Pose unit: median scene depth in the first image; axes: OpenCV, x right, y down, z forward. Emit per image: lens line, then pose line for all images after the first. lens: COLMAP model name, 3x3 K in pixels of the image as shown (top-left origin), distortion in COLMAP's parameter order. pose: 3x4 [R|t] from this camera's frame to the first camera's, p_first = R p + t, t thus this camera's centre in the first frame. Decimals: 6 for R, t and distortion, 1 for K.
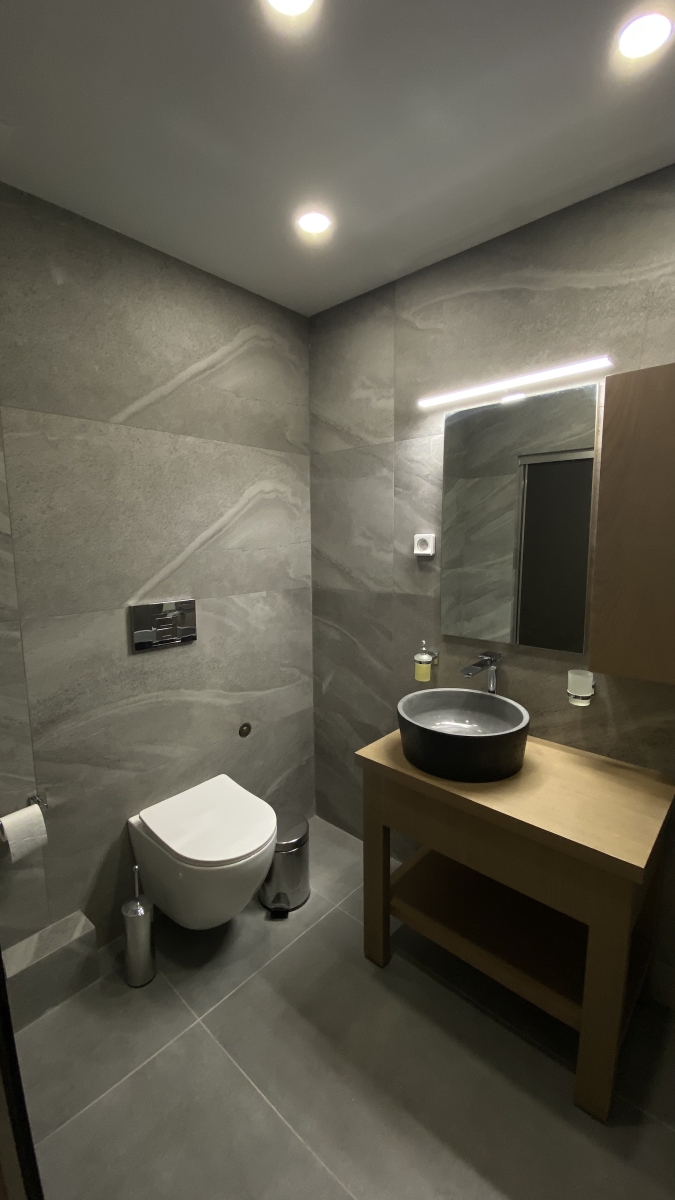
lens RADIAL K [[484.4, 0, 340.3], [0, 484.4, 599.1], [0, 0, 1]] dist [0.027966, -0.025075]
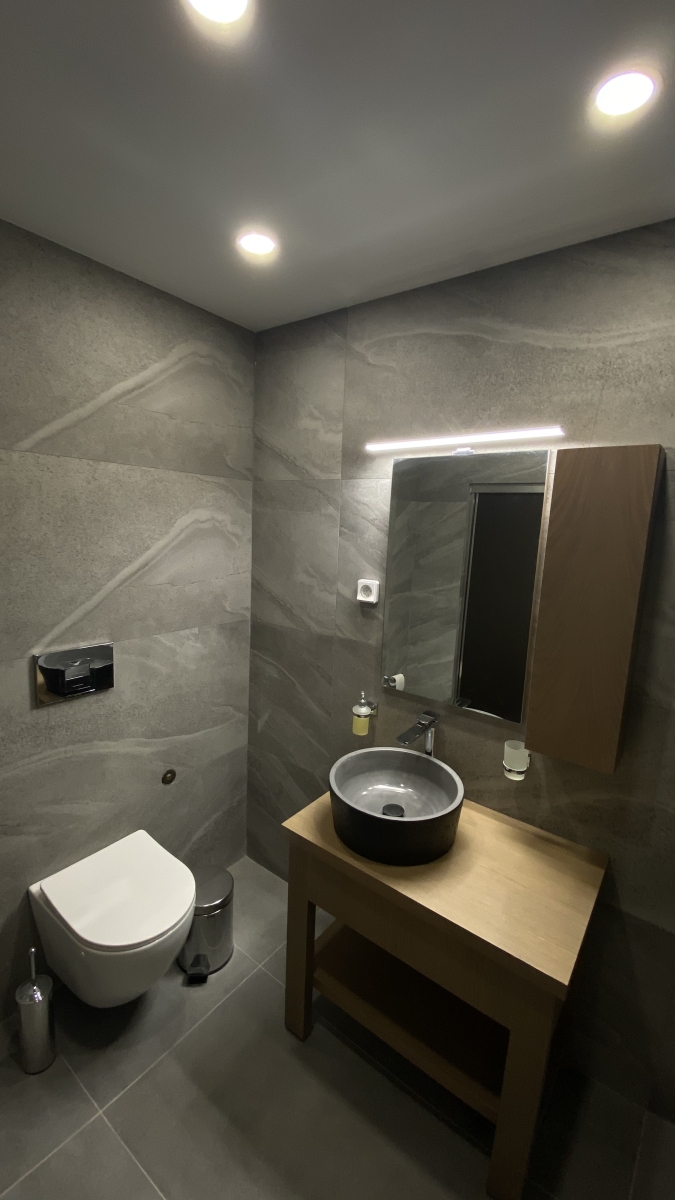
lens RADIAL K [[484.4, 0, 340.3], [0, 484.4, 599.1], [0, 0, 1]] dist [0.027966, -0.025075]
pose [[0.994923, 0.038979, 0.092789, 0.035289], [-0.041465, 0.998827, 0.025016, -0.129111], [-0.091705, -0.028737, 0.995372, 0.064508]]
